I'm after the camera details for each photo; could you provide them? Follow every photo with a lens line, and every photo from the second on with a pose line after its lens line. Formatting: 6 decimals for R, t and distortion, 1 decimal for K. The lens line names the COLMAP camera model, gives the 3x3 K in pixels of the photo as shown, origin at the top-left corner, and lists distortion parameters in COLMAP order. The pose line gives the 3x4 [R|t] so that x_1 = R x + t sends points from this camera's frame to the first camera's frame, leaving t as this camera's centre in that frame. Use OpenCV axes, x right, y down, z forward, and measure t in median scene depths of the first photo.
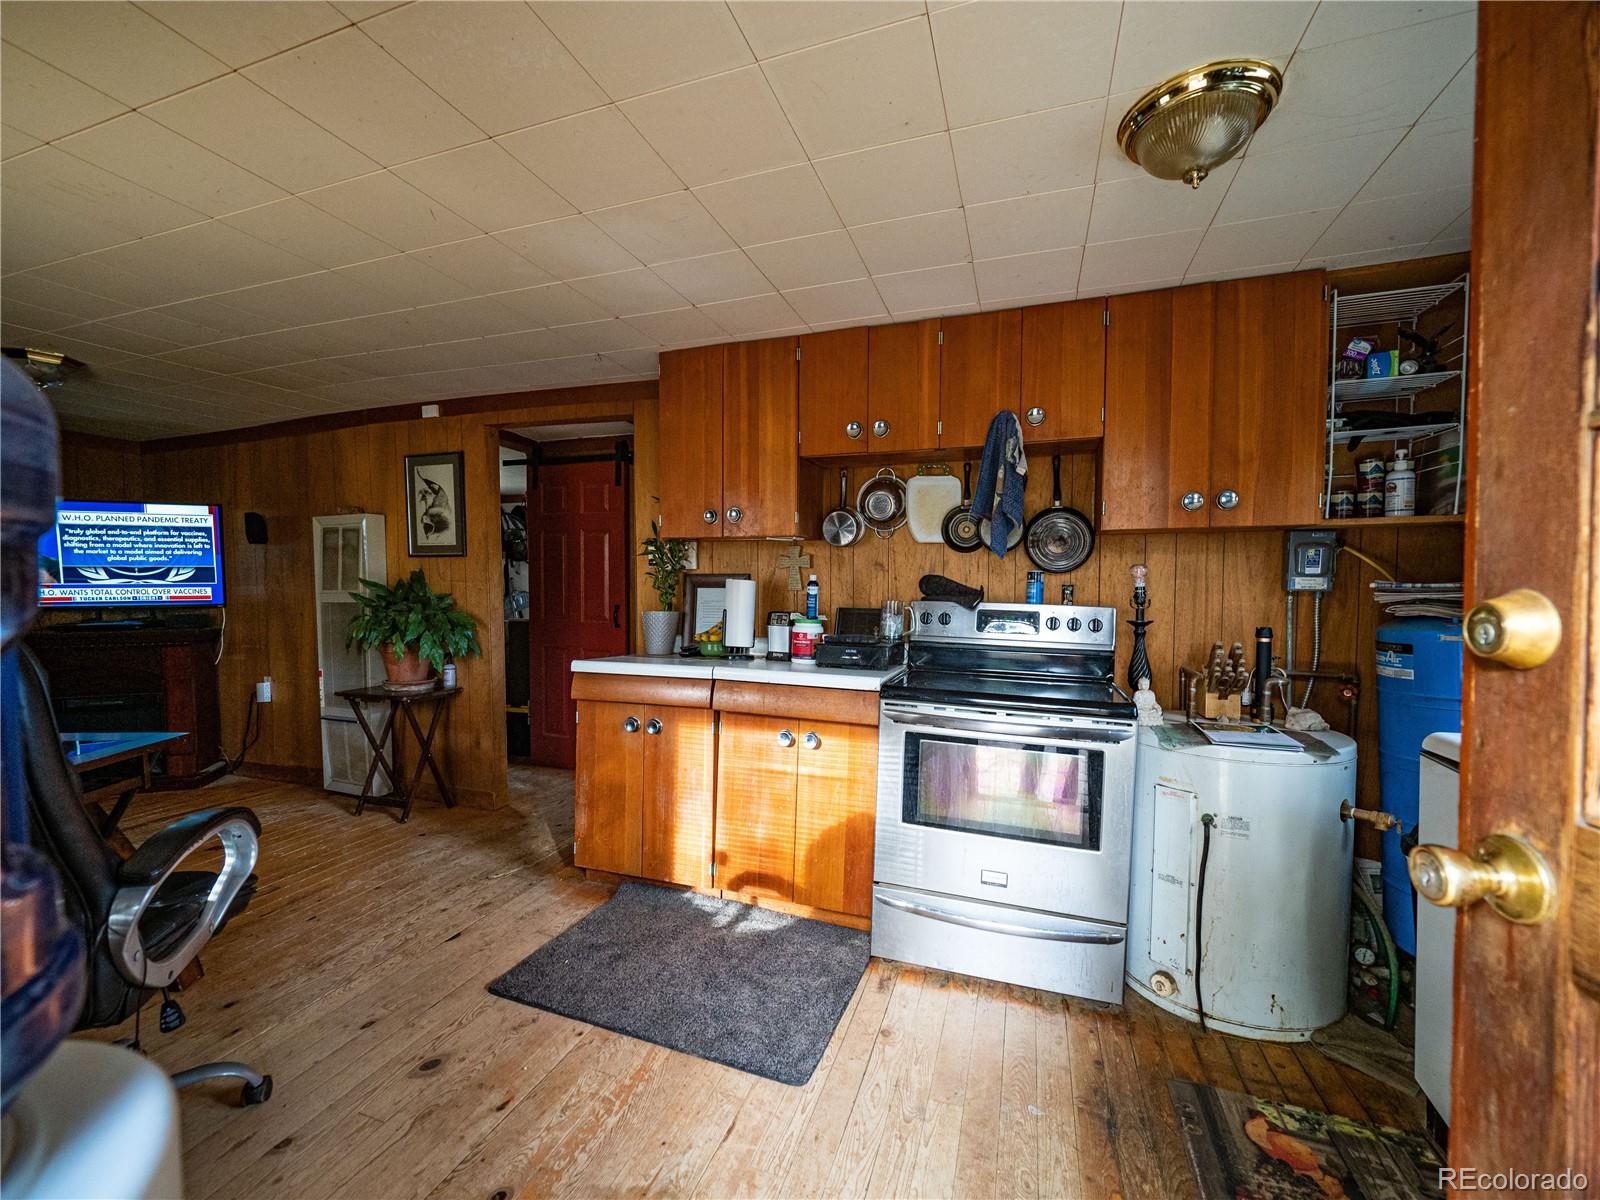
lens RADIAL K [[658.5, 0, 787.1], [0, 658.5, 596.2], [0, 0, 1]] dist [0.026416, -0.026996]
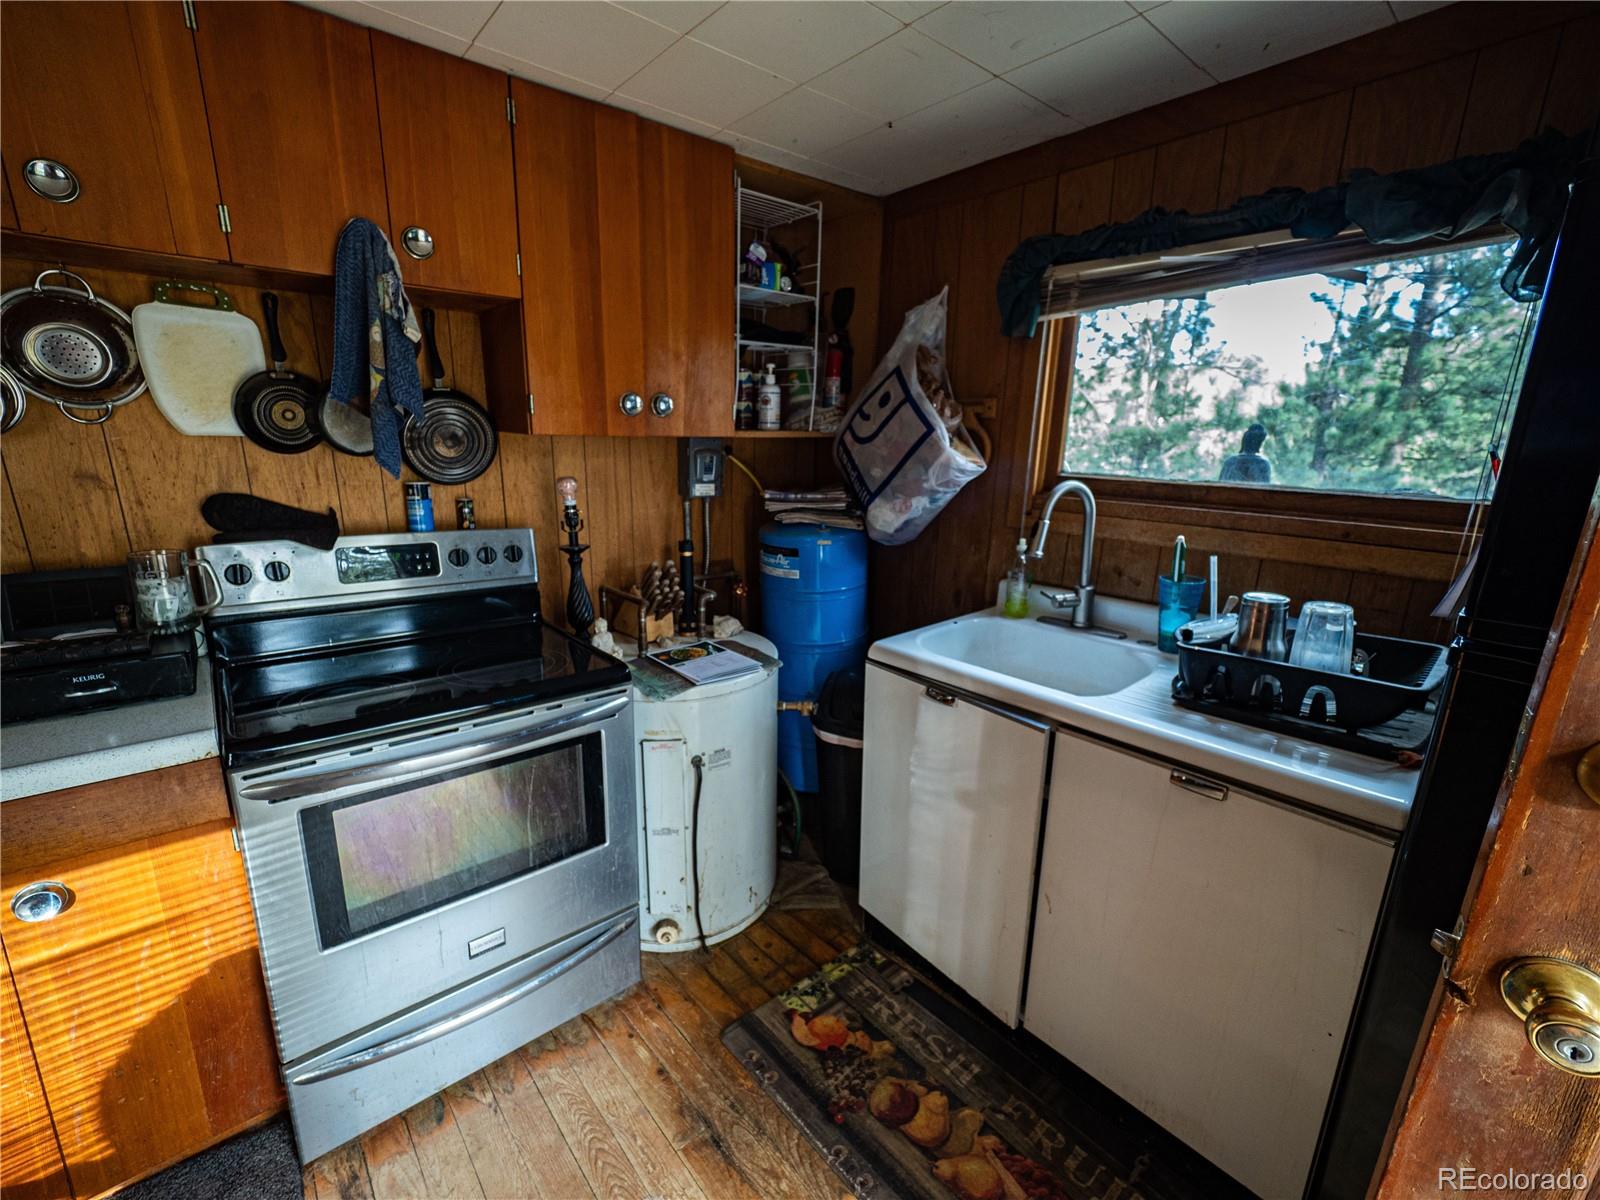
lens RADIAL K [[666.2, 0, 786.5], [0, 666.2, 606.4], [0, 0, 1]] dist [-0.003128, -0.000712]
pose [[0.501158, -0.212468, 0.838867, -0.049922], [0.005700, 0.970179, 0.242321, -0.094005], [-0.865337, -0.116660, 0.487424, 0.372529]]
